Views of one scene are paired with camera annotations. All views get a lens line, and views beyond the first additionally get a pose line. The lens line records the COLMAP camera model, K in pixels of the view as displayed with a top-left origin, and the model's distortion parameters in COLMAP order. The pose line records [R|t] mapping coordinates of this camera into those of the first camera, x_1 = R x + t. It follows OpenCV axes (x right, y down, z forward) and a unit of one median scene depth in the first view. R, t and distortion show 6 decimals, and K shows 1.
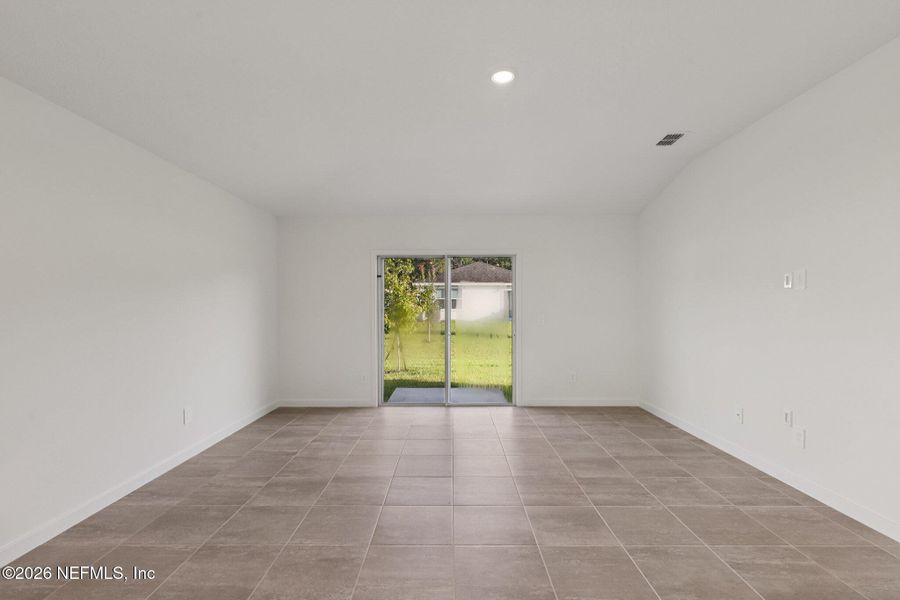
lens RADIAL K [[409.4, 0, 450.4], [0, 409.4, 303.1], [0, 0, 1]] dist [-0.003541, -0.000132]
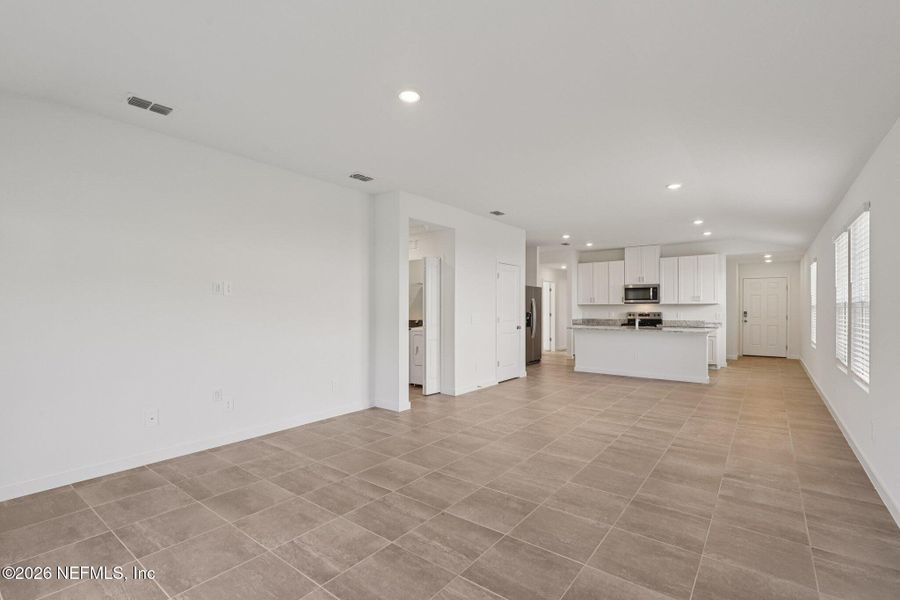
lens RADIAL K [[409.4, 0, 450.5], [0, 409.4, 299.5], [0, 0, 1]] dist [-0.003541, -0.000132]
pose [[-0.787502, 0.015385, 0.616120, -0.533156], [-0.003801, 0.999548, -0.029819, 0.016241], [-0.616301, -0.025825, -0.787087, 1.532667]]
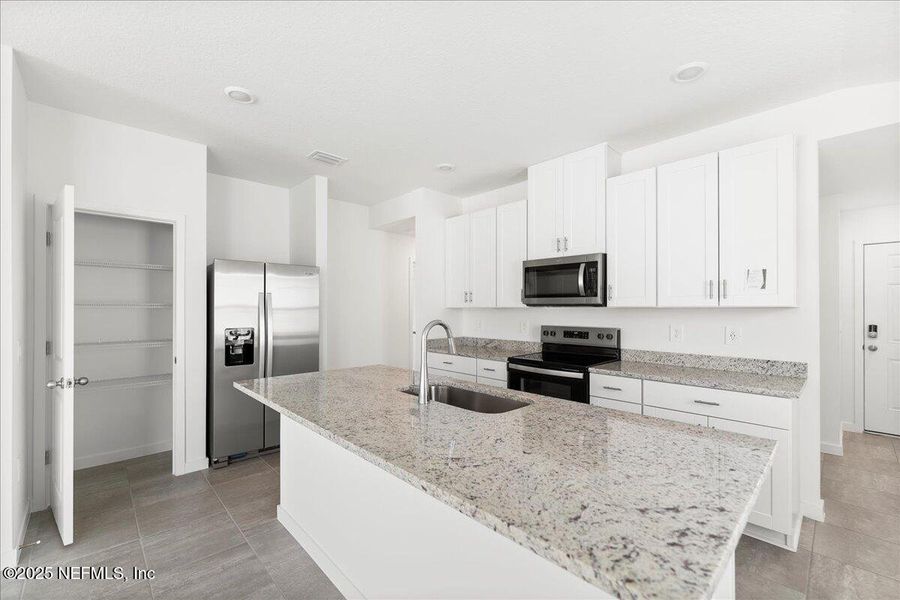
lens RADIAL K [[370.8, 0, 447.4], [0, 370.8, 313.2], [0, 0, 1]] dist [0.016219, -0.000105]
pose [[-0.683917, -0.006765, 0.729528, -0.518671], [-0.001970, 0.999970, 0.007426, 0.012574], [-0.729557, 0.003641, -0.683910, 1.372037]]
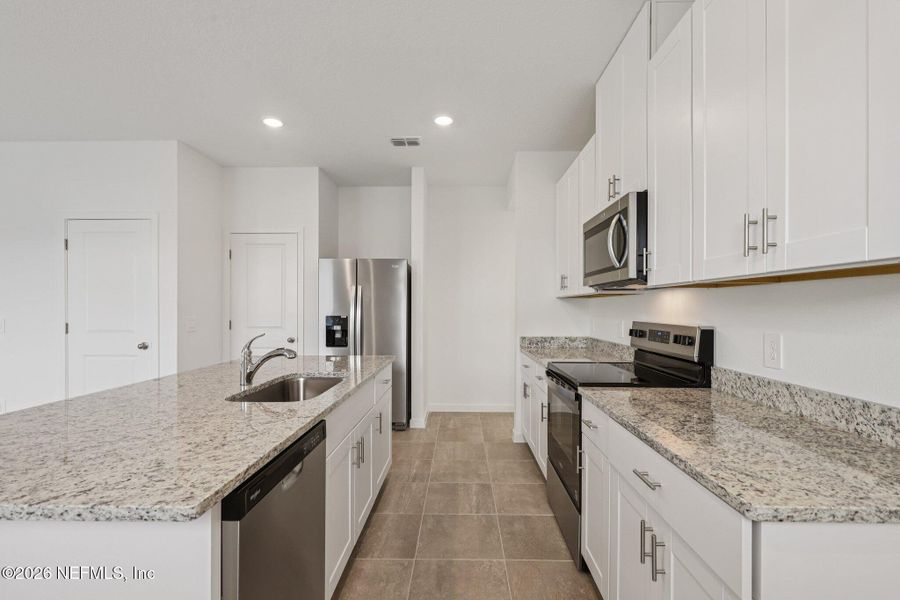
lens RADIAL K [[409.4, 0, 455.7], [0, 409.4, 307.9], [0, 0, 1]] dist [-0.003541, -0.000132]
pose [[0.011327, 0.002993, 0.999931, -0.531524], [-0.010339, 0.999942, -0.002876, 0.014490], [-0.999882, -0.010305, 0.011357, 1.324530]]
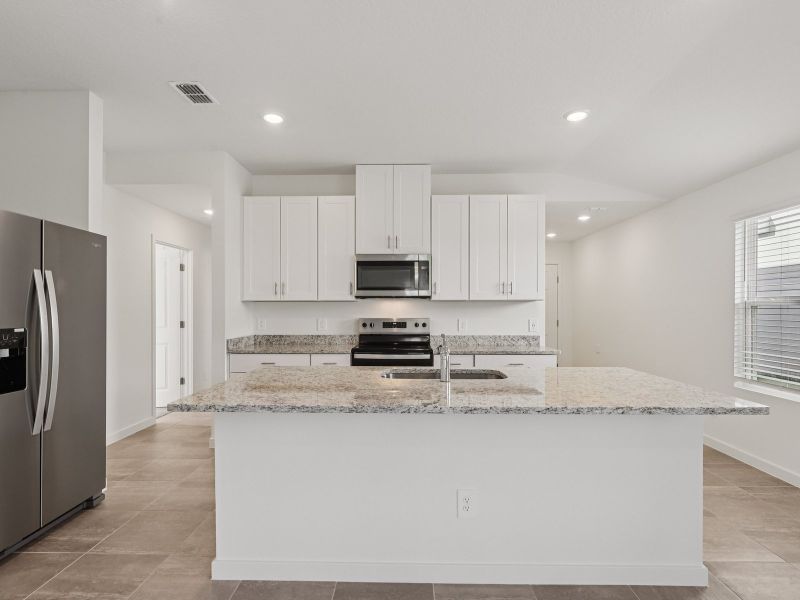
lens RADIAL K [[408.9, 0, 396.3], [0, 408.9, 314.5], [0, 0, 1]] dist [-0.003659, -0.000276]
pose [[-0.999563, 0.002274, 0.029464, -0.483845], [0.002433, 0.999983, 0.005360, 0.014648], [-0.029452, 0.005429, -0.999551, 1.395150]]
